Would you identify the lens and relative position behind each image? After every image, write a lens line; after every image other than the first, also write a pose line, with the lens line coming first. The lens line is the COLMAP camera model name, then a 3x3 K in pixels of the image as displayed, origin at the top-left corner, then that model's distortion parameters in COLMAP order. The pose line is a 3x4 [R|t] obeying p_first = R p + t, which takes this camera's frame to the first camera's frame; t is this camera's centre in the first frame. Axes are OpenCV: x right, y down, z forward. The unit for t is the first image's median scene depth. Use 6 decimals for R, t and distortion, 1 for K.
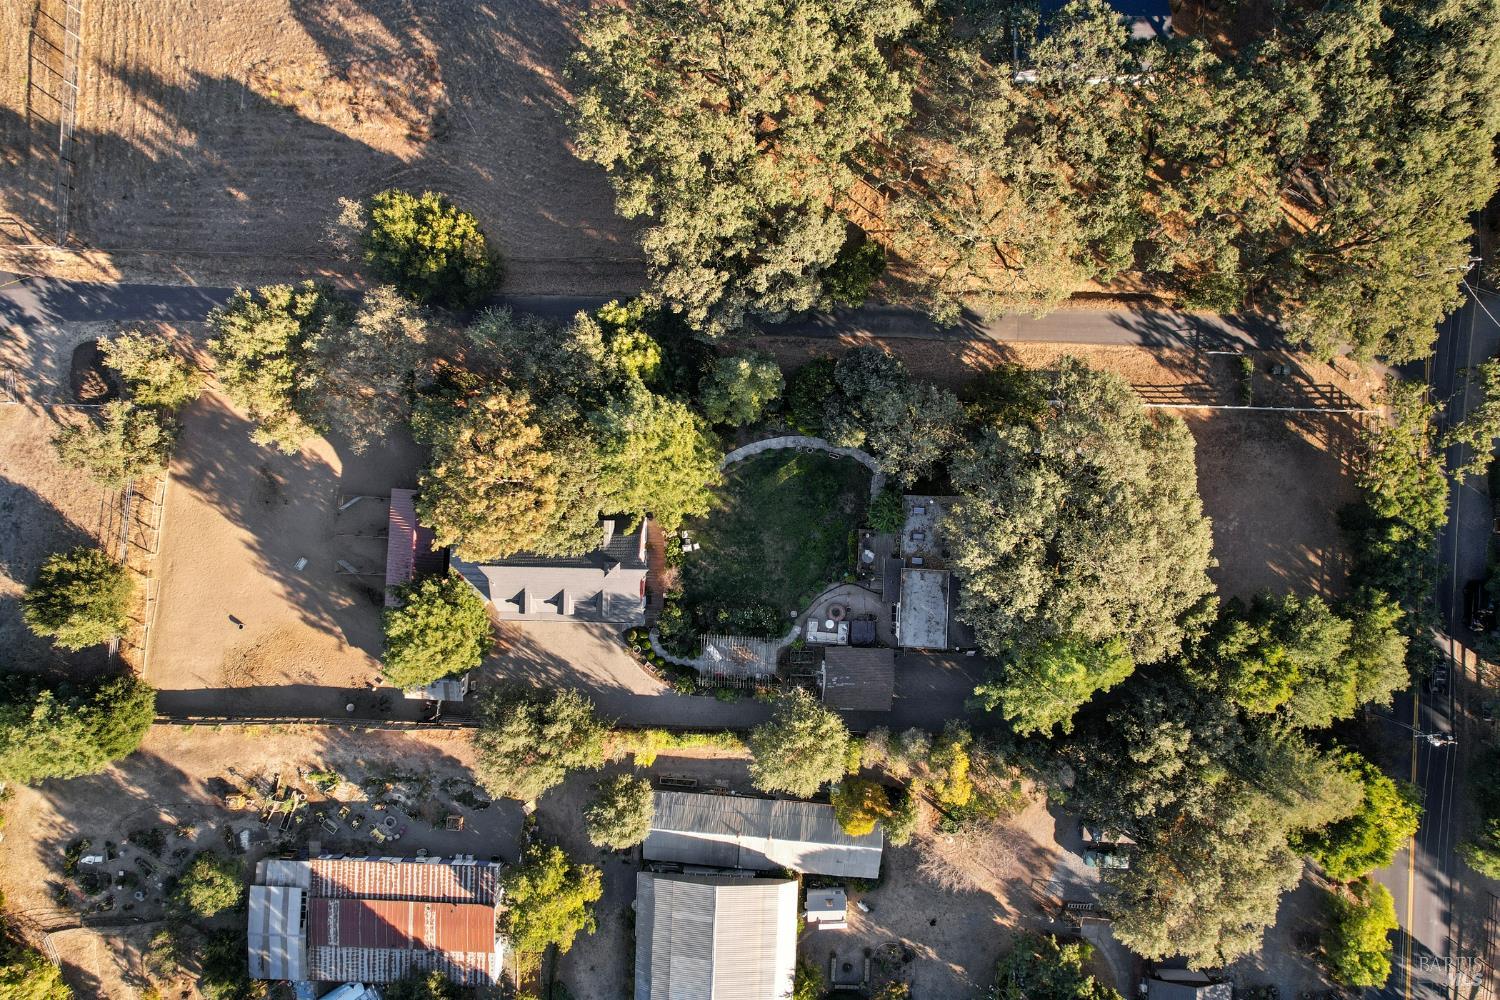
lens RADIAL K [[954.4, 0, 741.4], [0, 954.4, 499.5], [0, 0, 1]] dist [-0.076139, 0.068701]
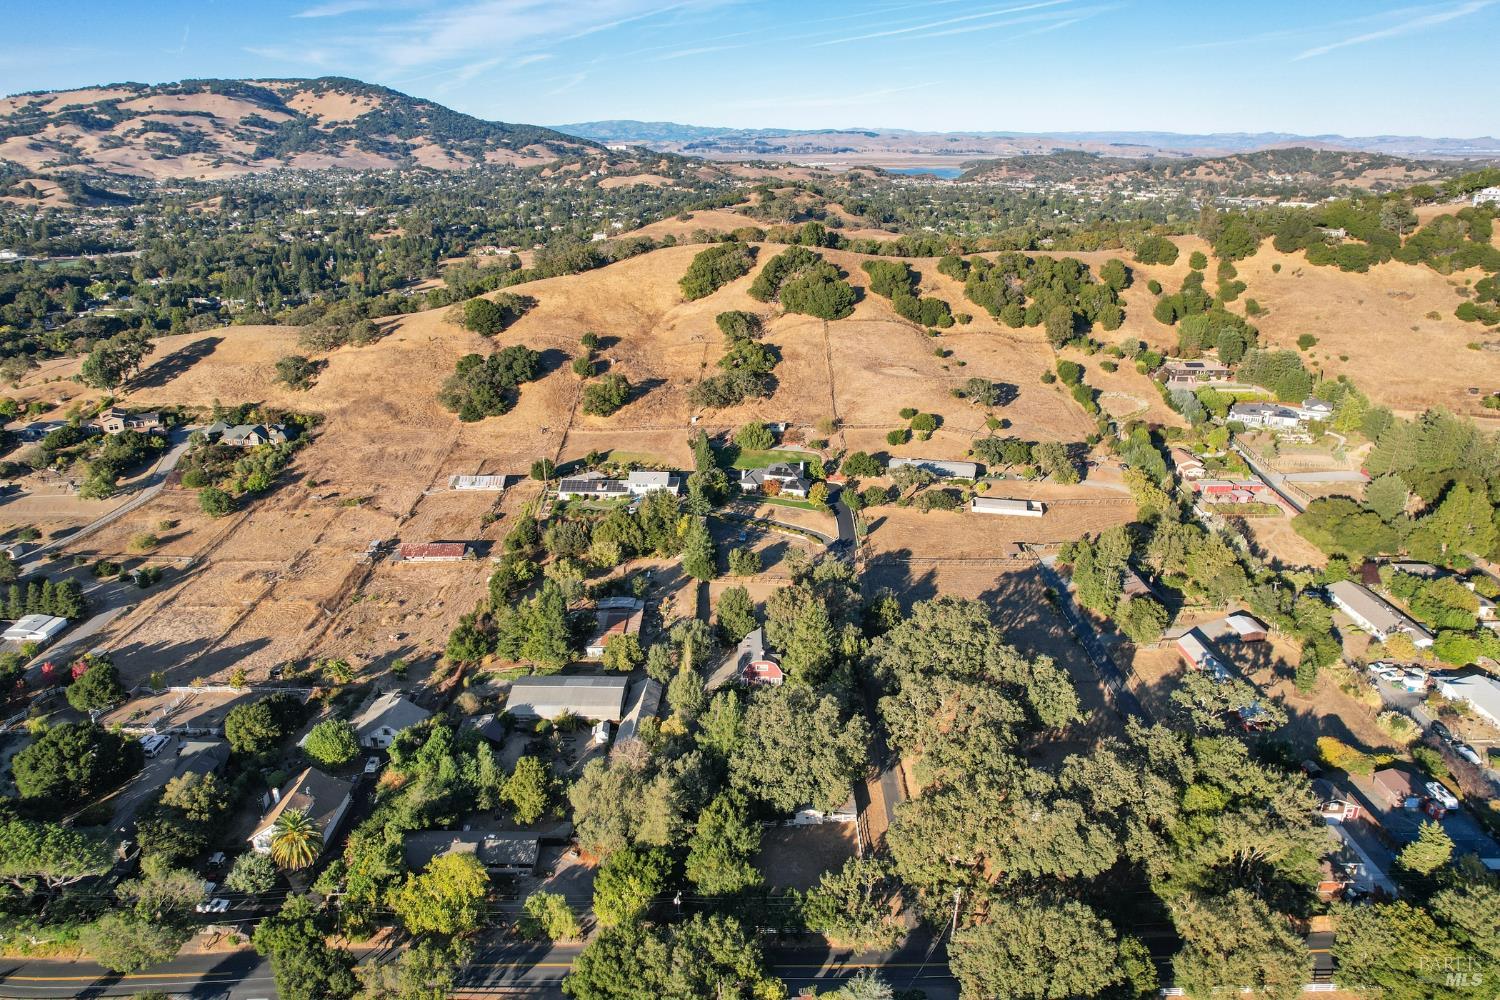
lens RADIAL K [[954.4, 0, 741.4], [0, 954.4, 499.5], [0, 0, 1]] dist [-0.076139, 0.068701]
pose [[0.003302, 0.394304, -0.918974, 1.886972], [-0.999994, 0.001974, -0.002746, 0.123245], [0.000731, 0.918978, 0.394308, -0.336837]]
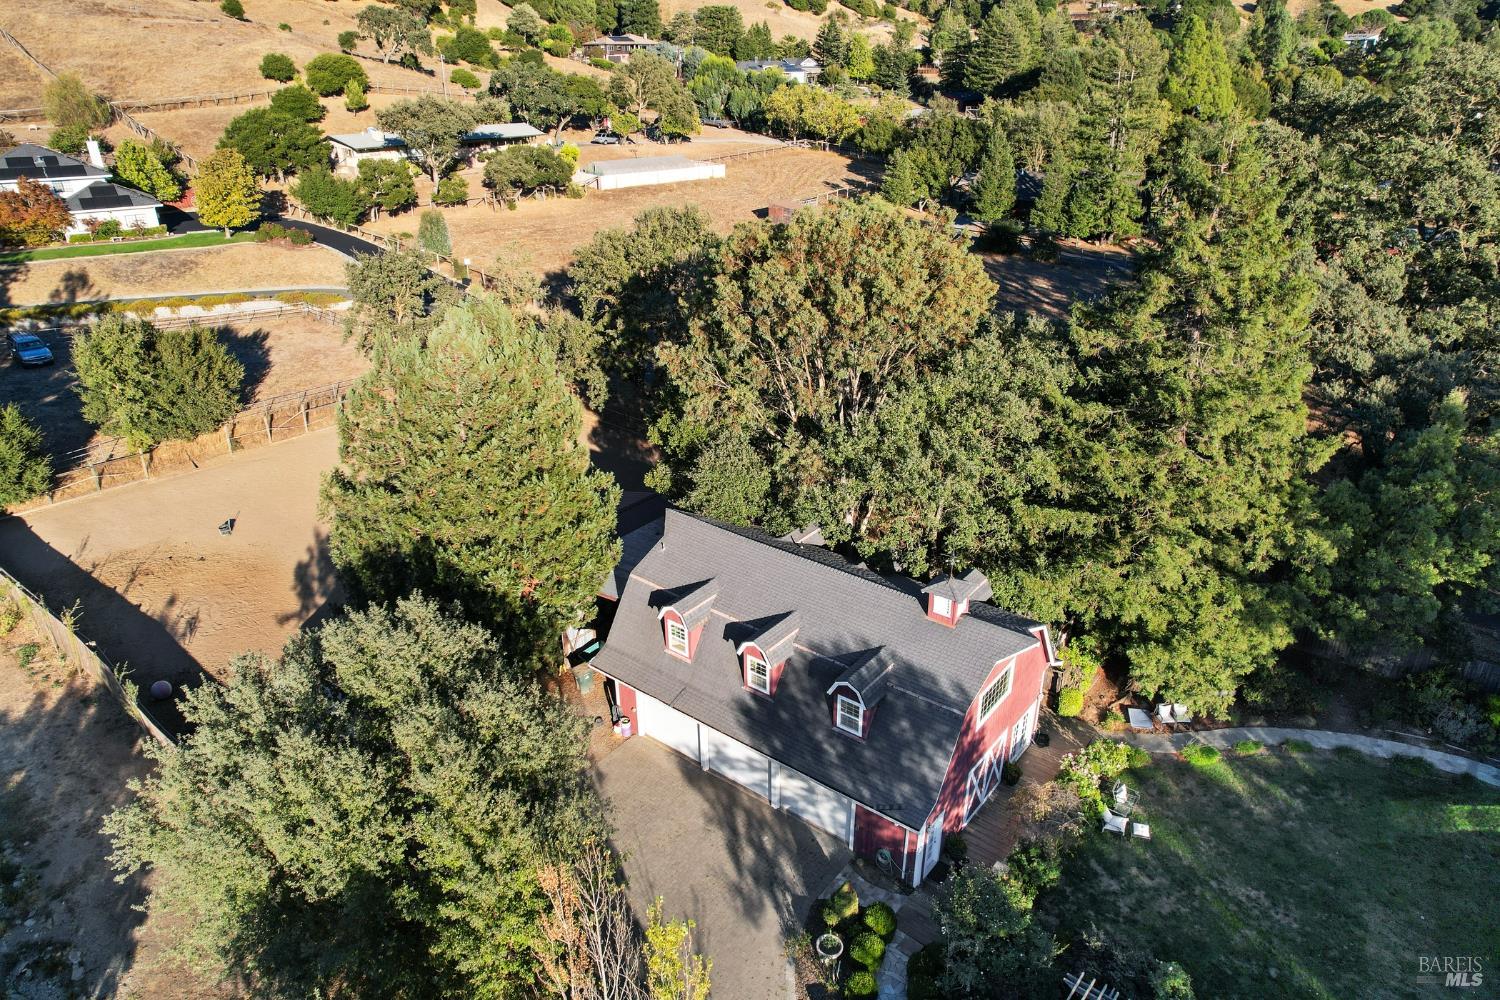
lens RADIAL K [[954.4, 0, 741.4], [0, 954.4, 499.5], [0, 0, 1]] dist [-0.076139, 0.068701]
pose [[0.792569, 0.284284, -0.539459, -0.013470], [-0.609242, 0.331966, -0.720154, 0.346071], [-0.025646, 0.899434, 0.436304, 0.762832]]
